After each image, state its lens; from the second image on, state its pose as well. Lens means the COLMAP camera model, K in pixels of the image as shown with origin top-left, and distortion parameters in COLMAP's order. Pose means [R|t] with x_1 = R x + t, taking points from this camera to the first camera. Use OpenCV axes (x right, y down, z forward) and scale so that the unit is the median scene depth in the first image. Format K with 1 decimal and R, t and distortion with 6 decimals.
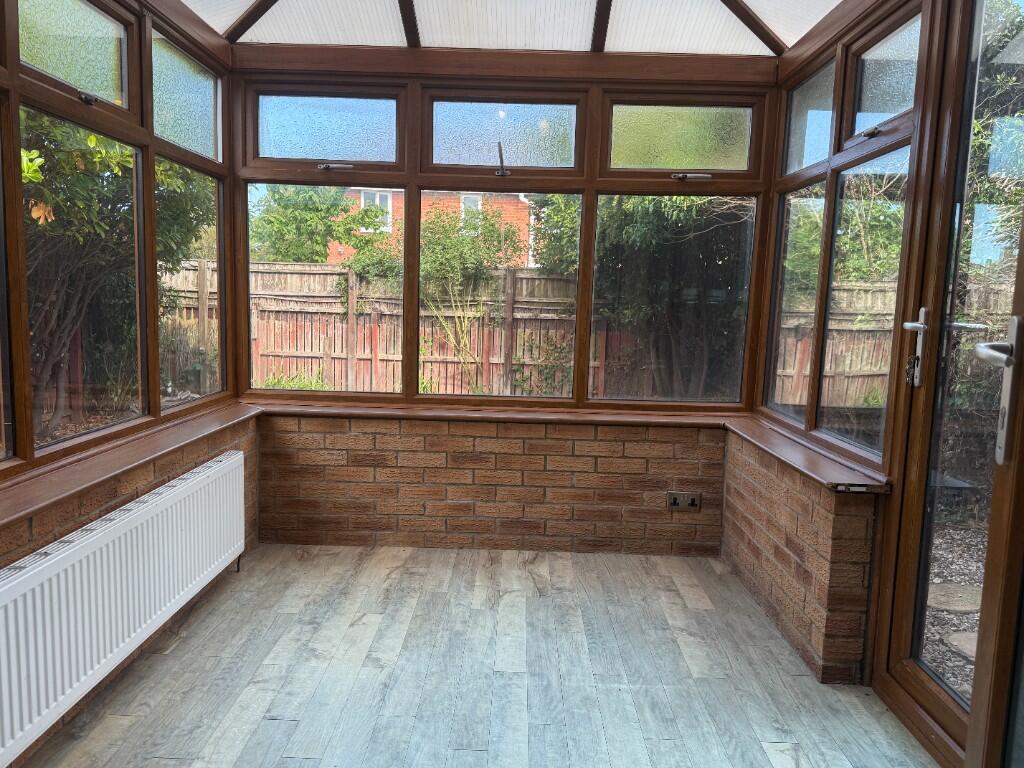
lens RADIAL K [[795.9, 0, 512.2], [0, 795.9, 386.7], [0, 0, 1]] dist [0.070721, -0.069487]
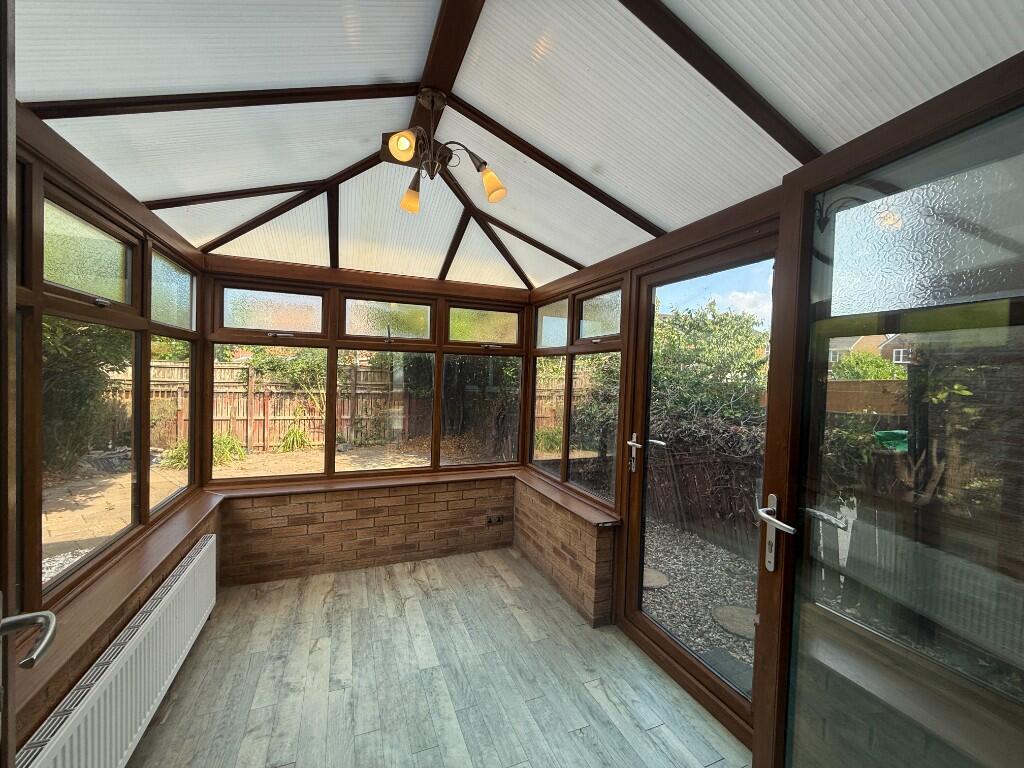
lens RADIAL K [[405.8, 0, 508.8], [0, 405.8, 384.4], [0, 0, 1]] dist [-0.006157, 0.003116]
pose [[0.925194, -0.011304, 0.379327, -0.108193], [0.042892, 0.996266, -0.074926, -0.098119], [-0.377064, 0.085592, 0.922224, 0.098844]]
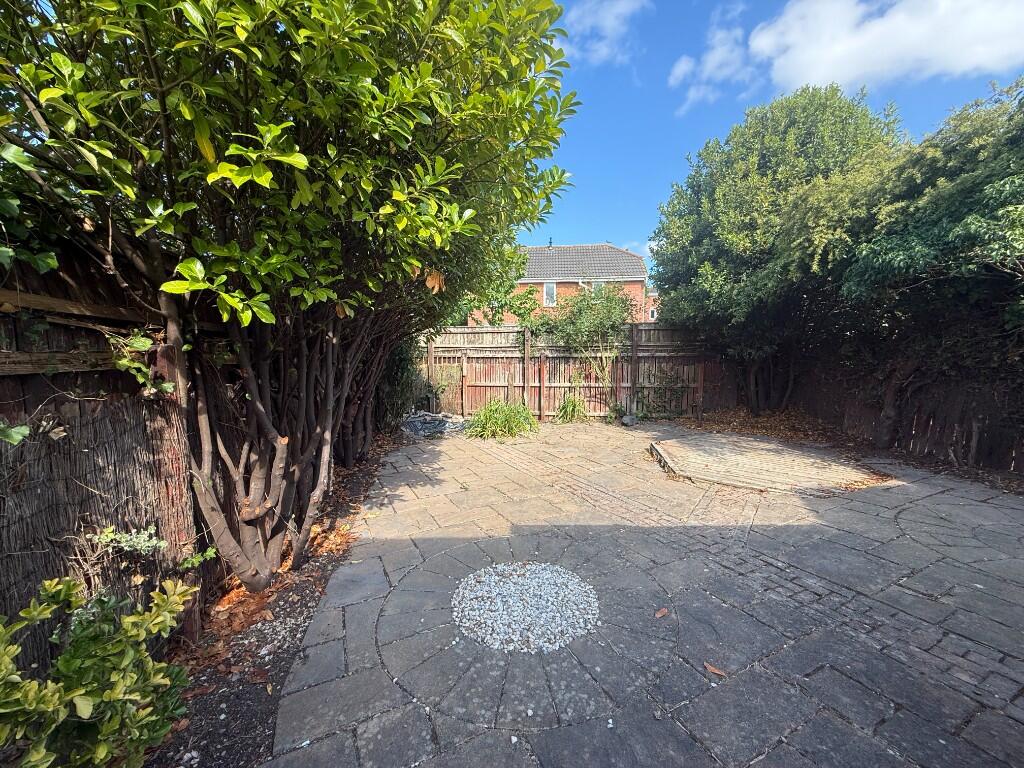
lens RADIAL K [[405.8, 0, 510.0], [0, 405.8, 381.0], [0, 0, 1]] dist [-0.006157, 0.003116]
pose [[0.998063, -0.031340, -0.053732, -0.839481], [0.030215, 0.999309, -0.021624, -0.132200], [0.054373, 0.019958, 0.998321, 0.969704]]
